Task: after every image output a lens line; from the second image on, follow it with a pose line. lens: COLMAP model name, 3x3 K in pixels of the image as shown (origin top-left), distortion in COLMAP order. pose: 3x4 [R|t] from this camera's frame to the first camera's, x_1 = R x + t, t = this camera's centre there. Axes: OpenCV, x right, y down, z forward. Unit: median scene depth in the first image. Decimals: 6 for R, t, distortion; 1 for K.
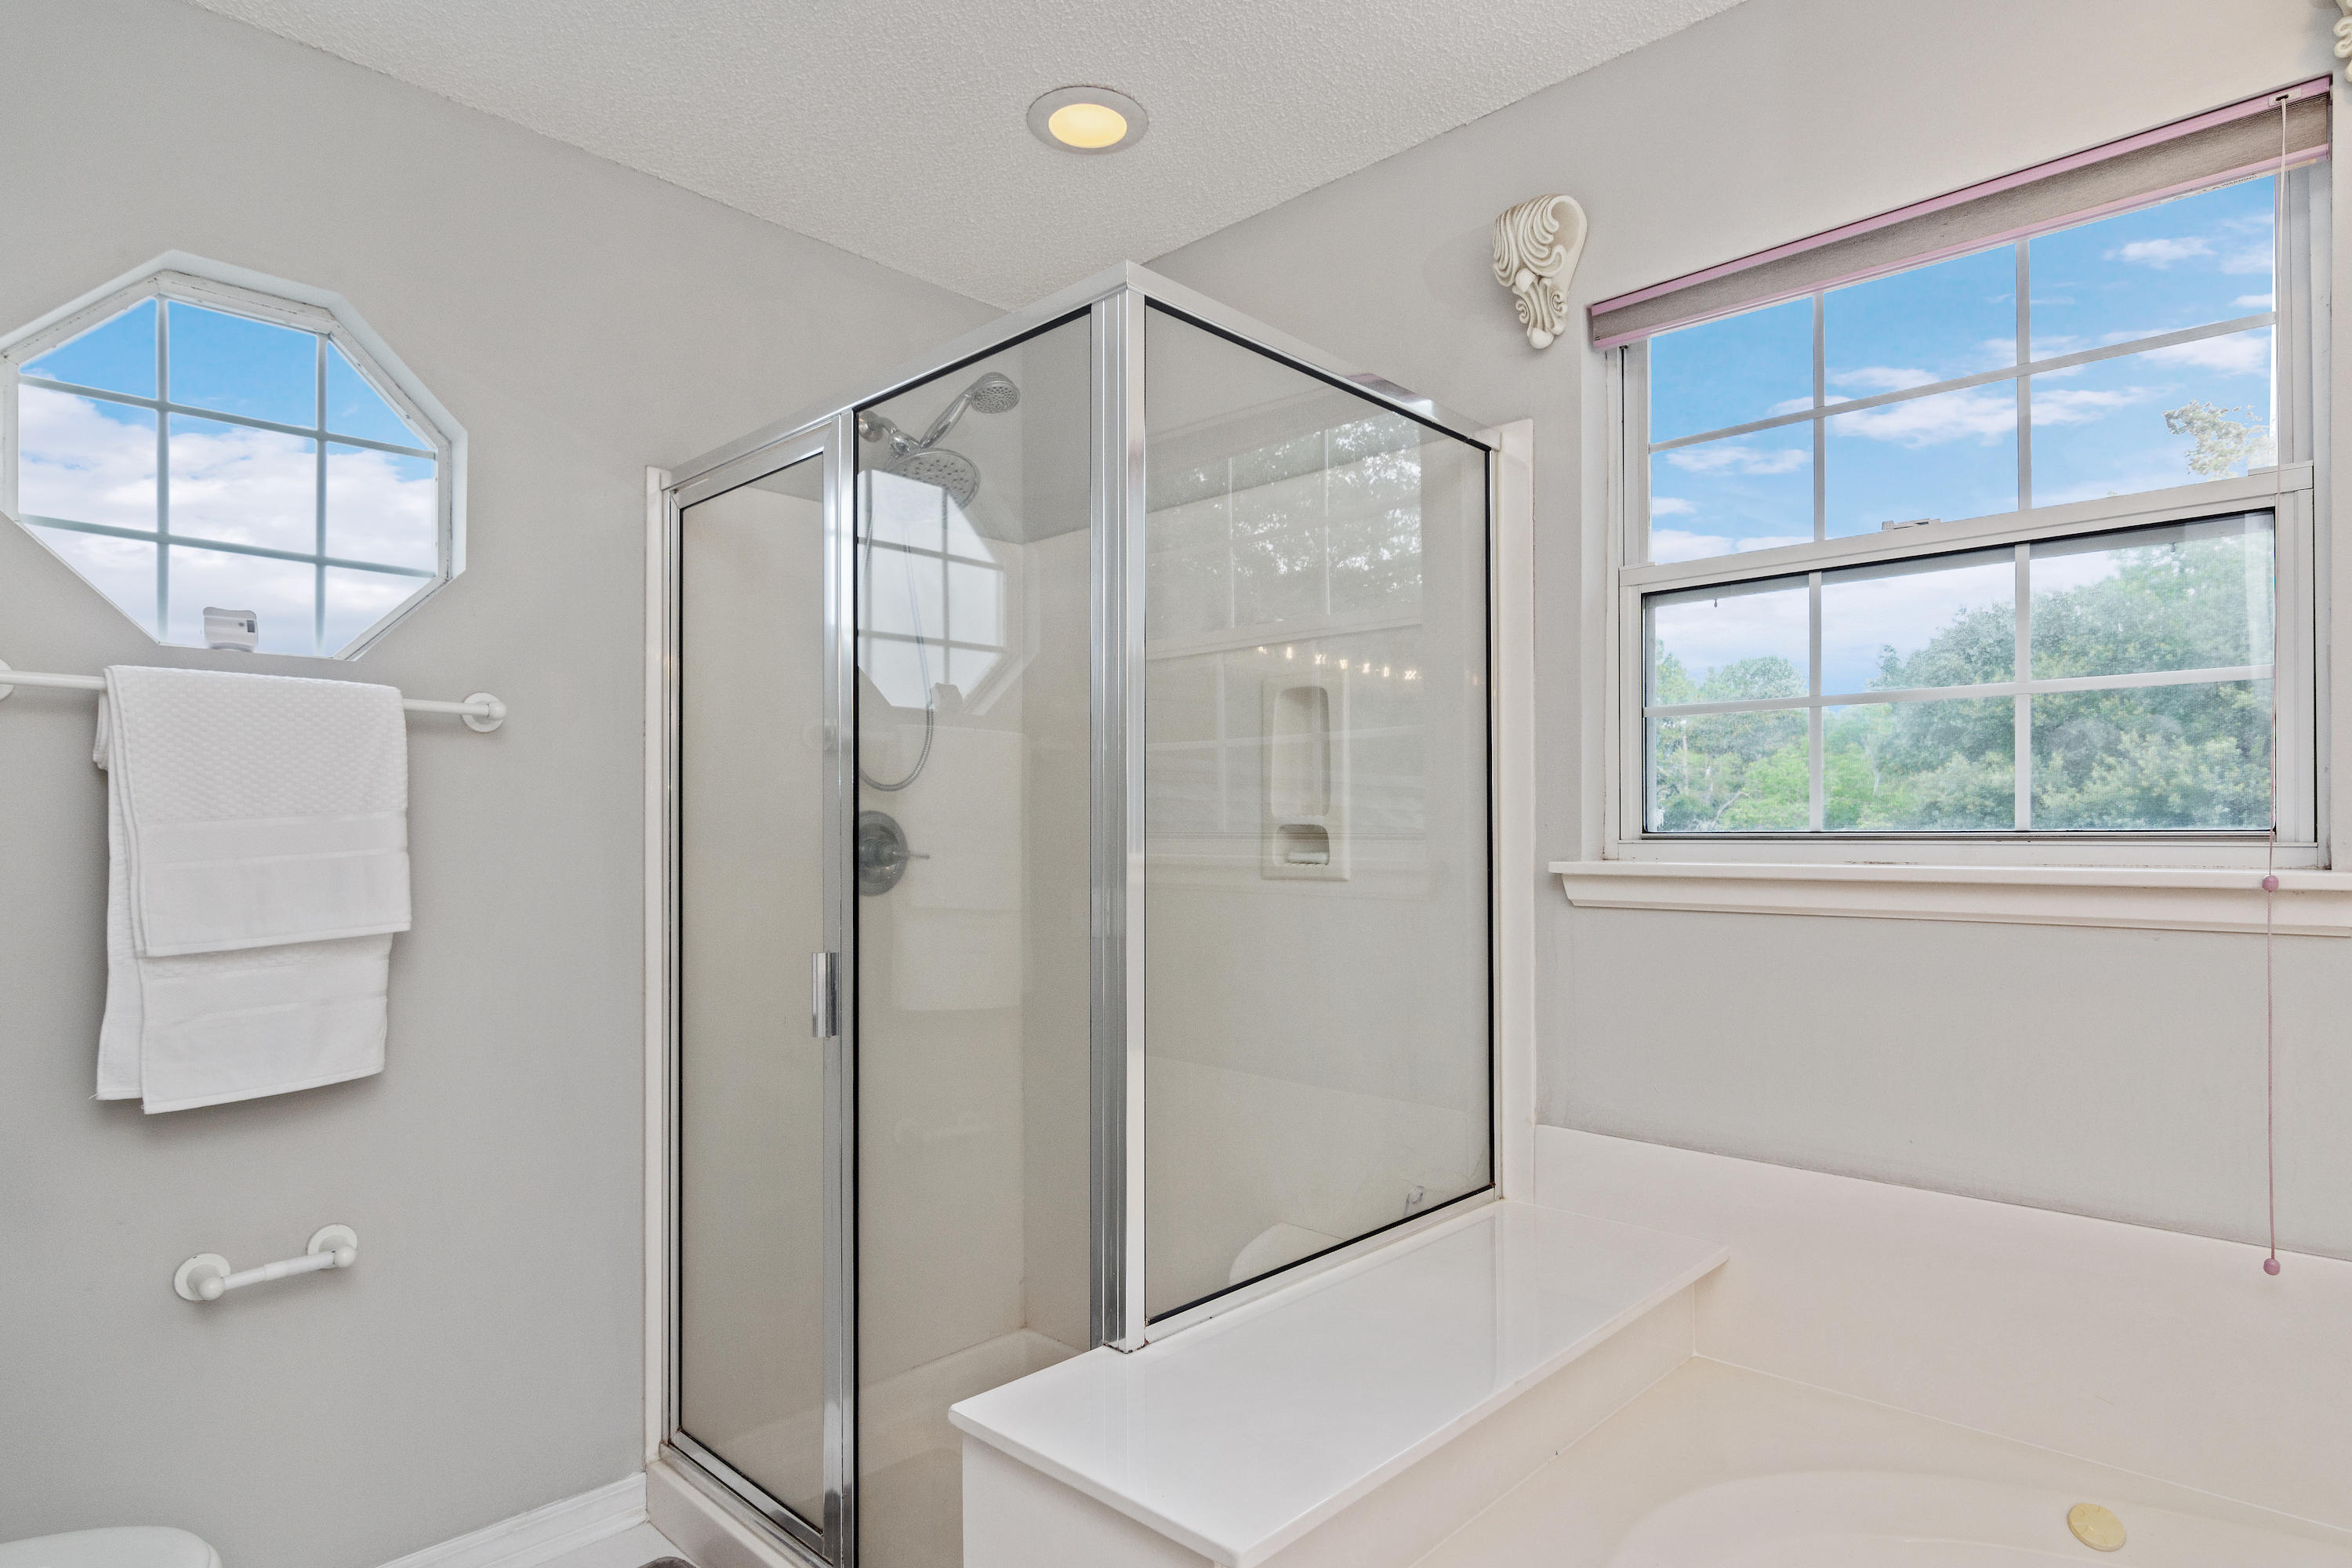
lens RADIAL K [[1272.3, 0, 1206.6], [0, 1272.3, 821.8], [0, 0, 1]] dist [-0.008561, -0.002866]
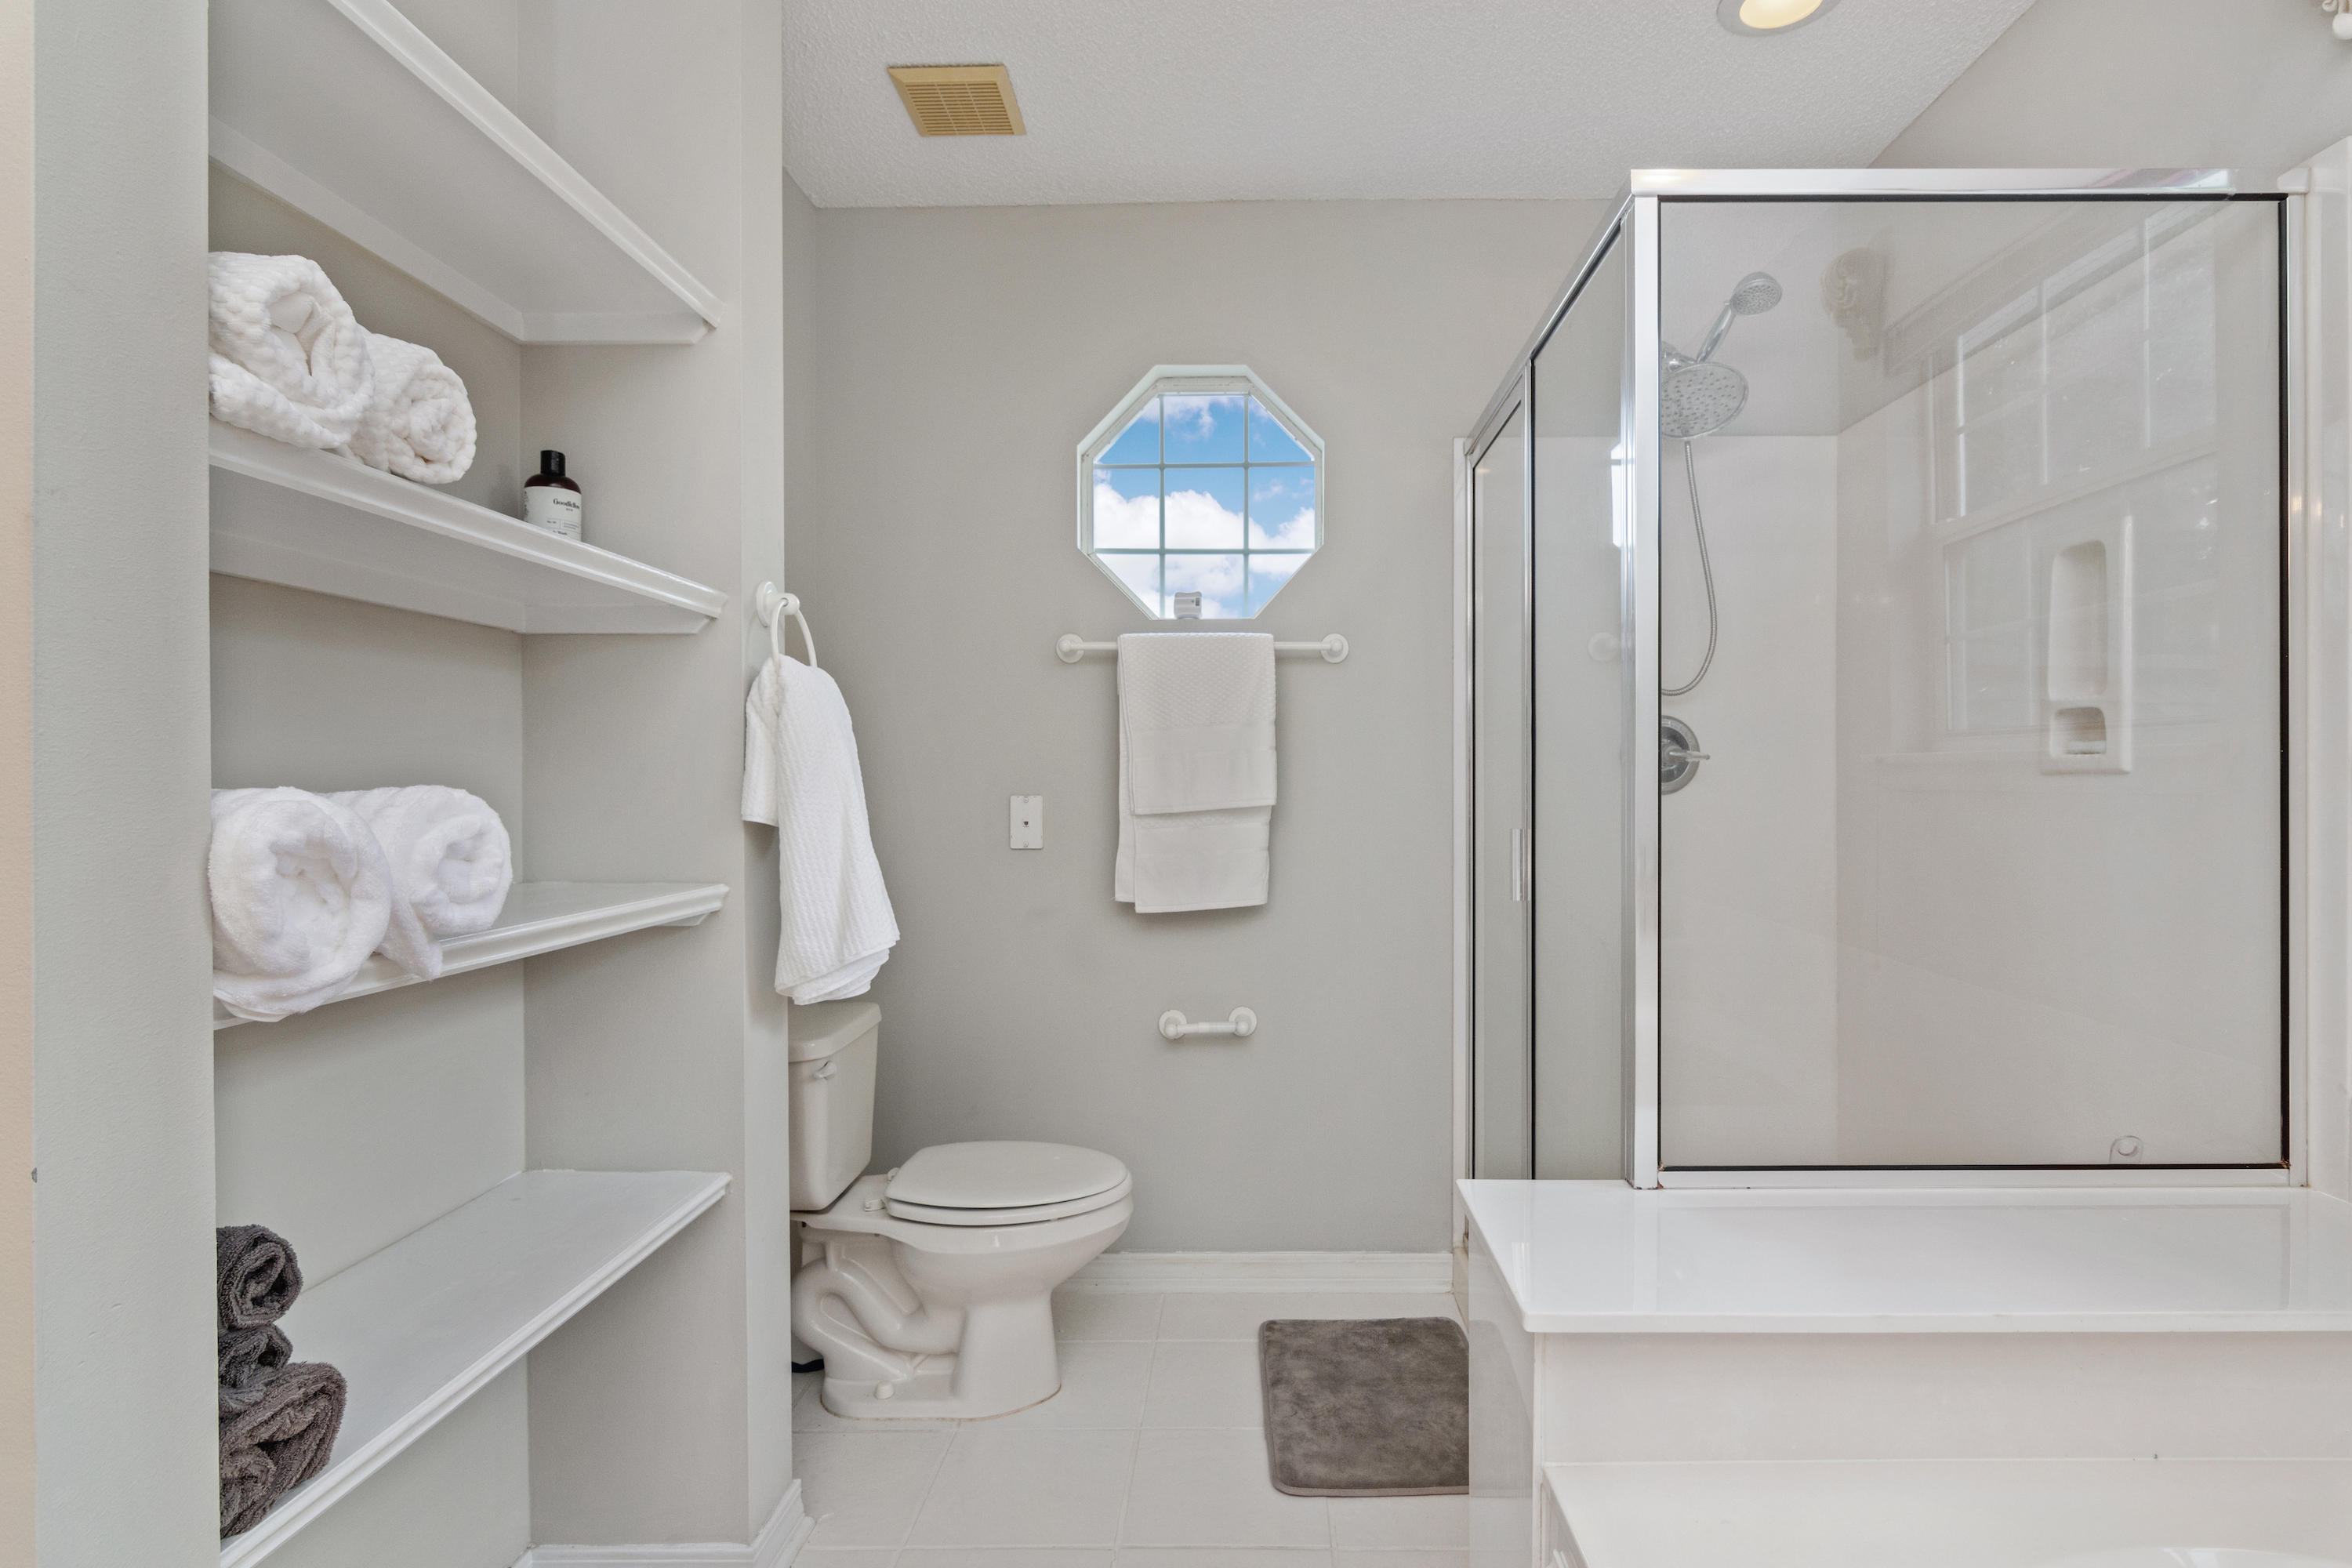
lens RADIAL K [[1239.7, 0, 1181.8], [0, 1239.7, 781.3], [0, 0, 1]] dist [-0.013438, 0.000931]
pose [[0.648715, 0.003708, -0.761023, 0.353264], [0.005767, 0.999935, 0.009788, 0.044789], [0.761010, -0.010739, 0.648651, 0.023068]]
